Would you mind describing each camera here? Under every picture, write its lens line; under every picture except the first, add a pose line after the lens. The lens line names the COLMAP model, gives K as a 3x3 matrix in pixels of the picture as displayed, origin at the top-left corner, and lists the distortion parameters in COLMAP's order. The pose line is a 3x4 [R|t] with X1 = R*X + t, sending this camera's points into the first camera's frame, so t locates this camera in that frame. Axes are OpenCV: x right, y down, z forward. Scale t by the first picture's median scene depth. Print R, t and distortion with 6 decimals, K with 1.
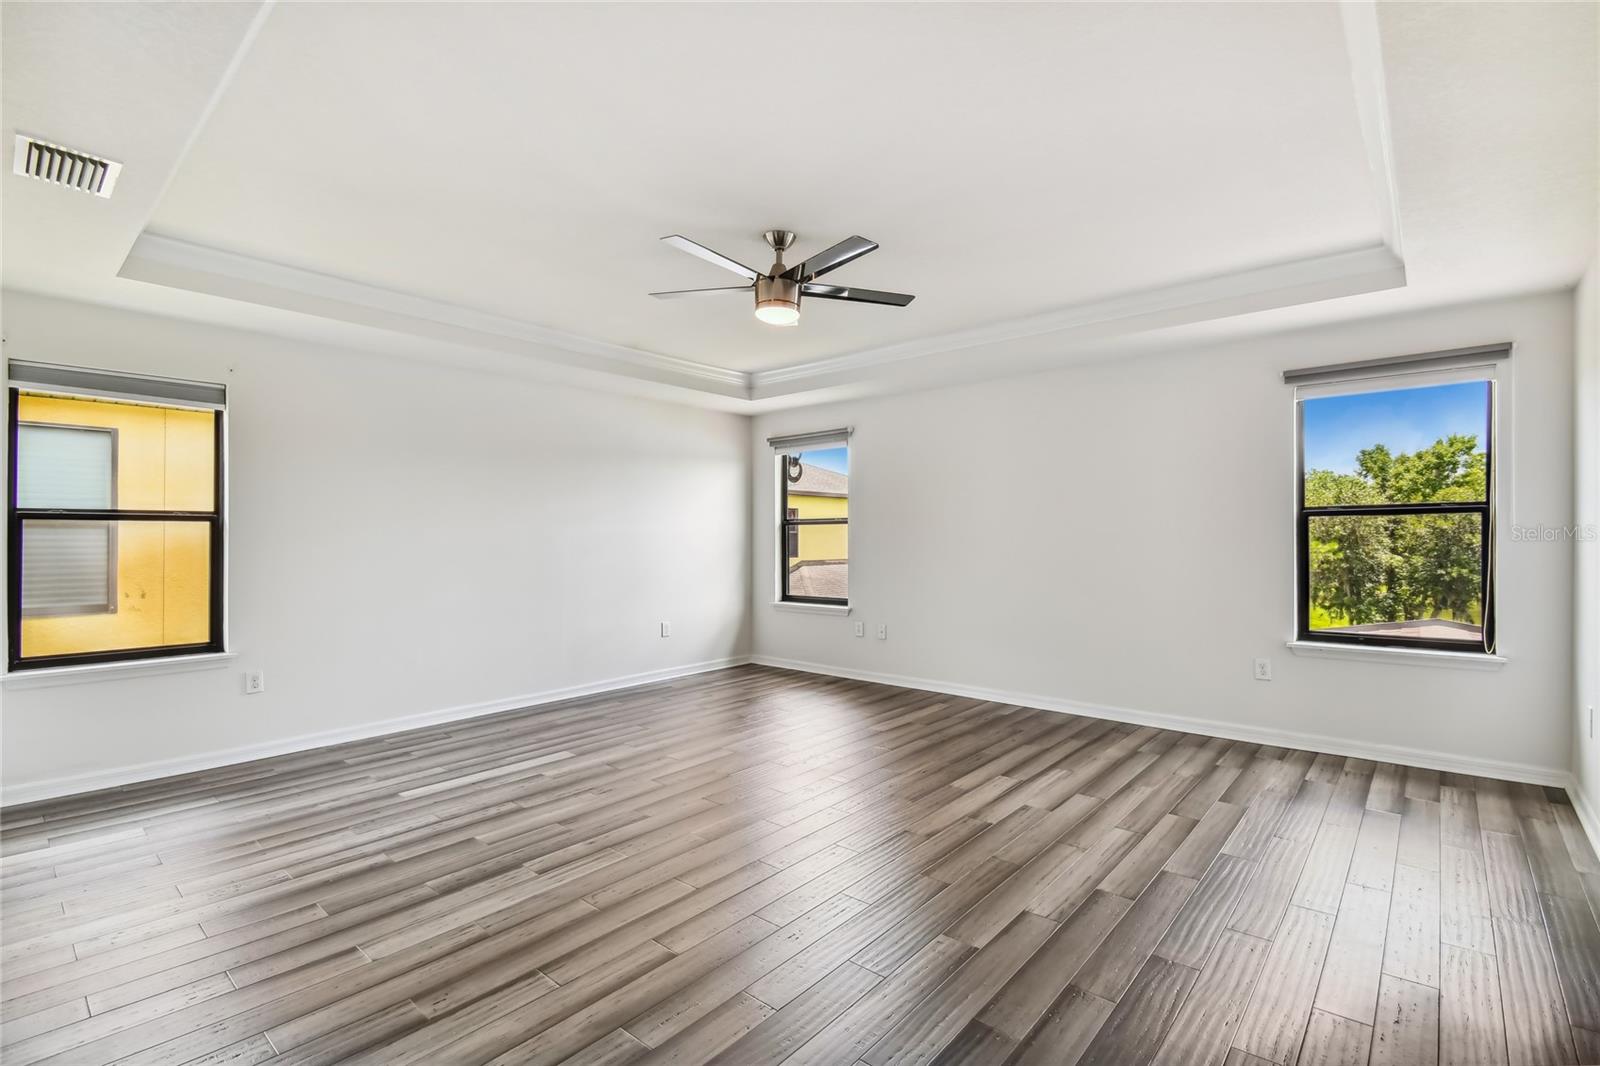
lens RADIAL K [[725.8, 0, 801.0], [0, 725.8, 534.1], [0, 0, 1]] dist [-0.005227, -0.005697]
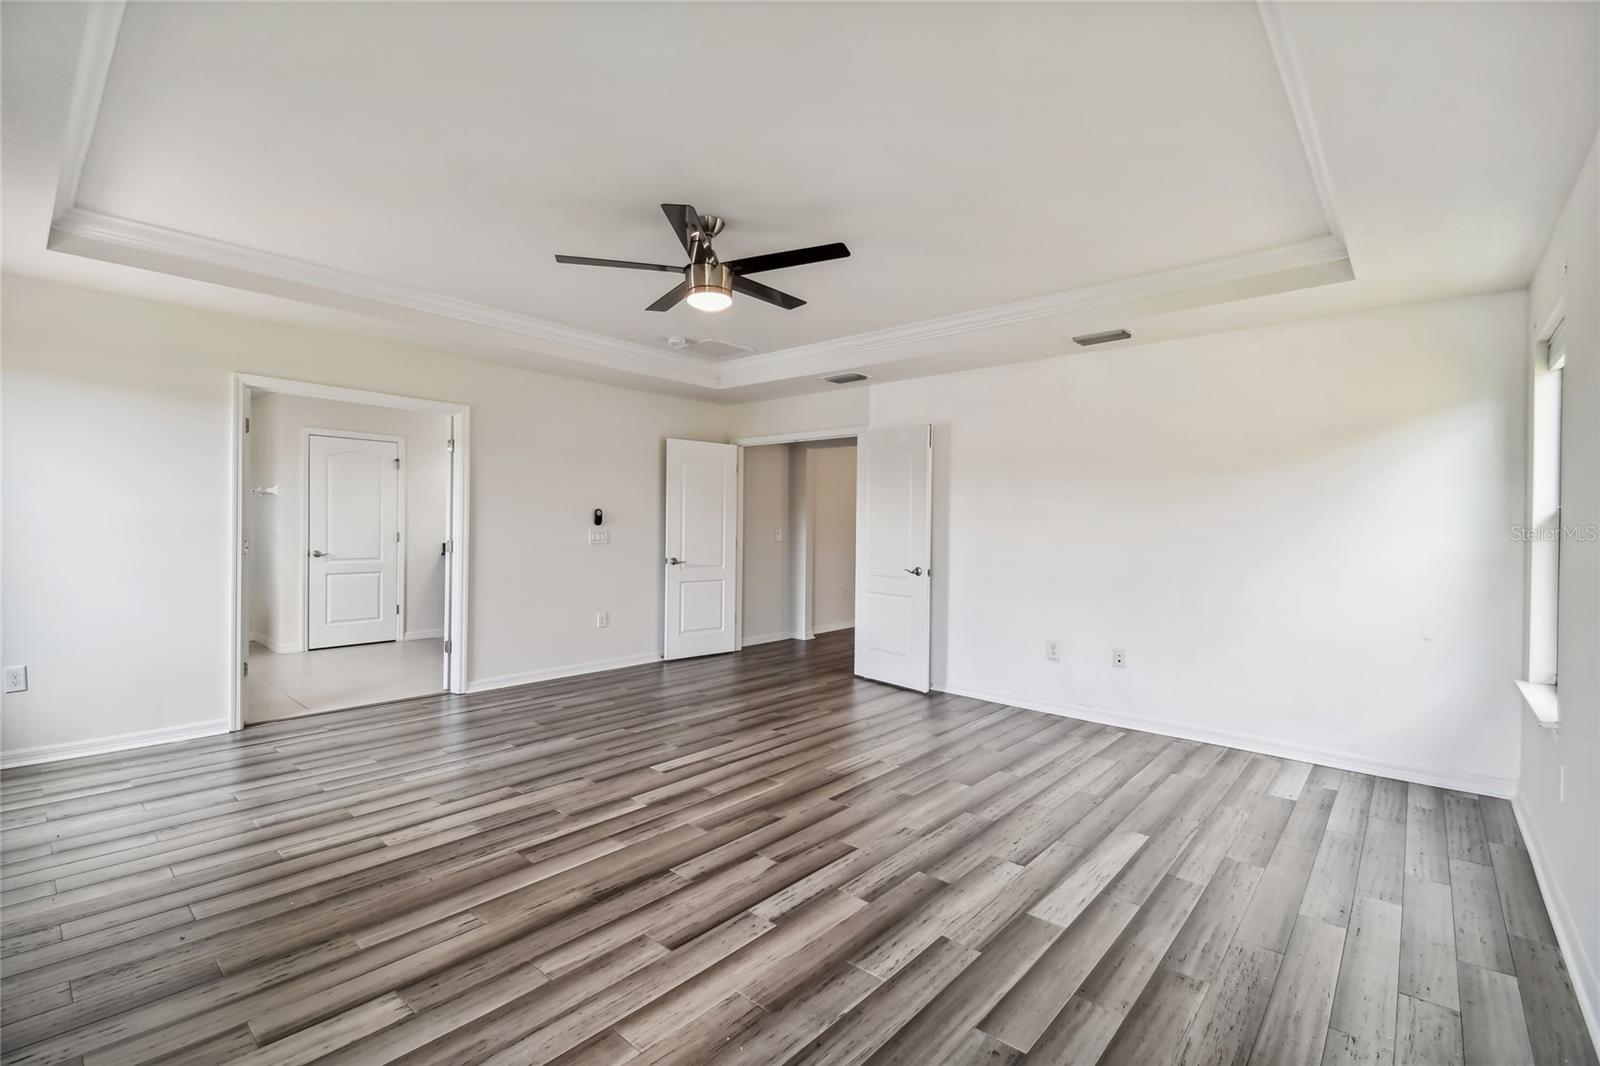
lens RADIAL K [[725.8, 0, 800.5], [0, 725.8, 533.2], [0, 0, 1]] dist [-0.005227, -0.005697]
pose [[-0.999968, -0.007302, 0.003388, -0.164120], [-0.007272, 0.999934, 0.008865, 0.004309], [-0.003452, 0.008840, -0.999955, 1.953584]]
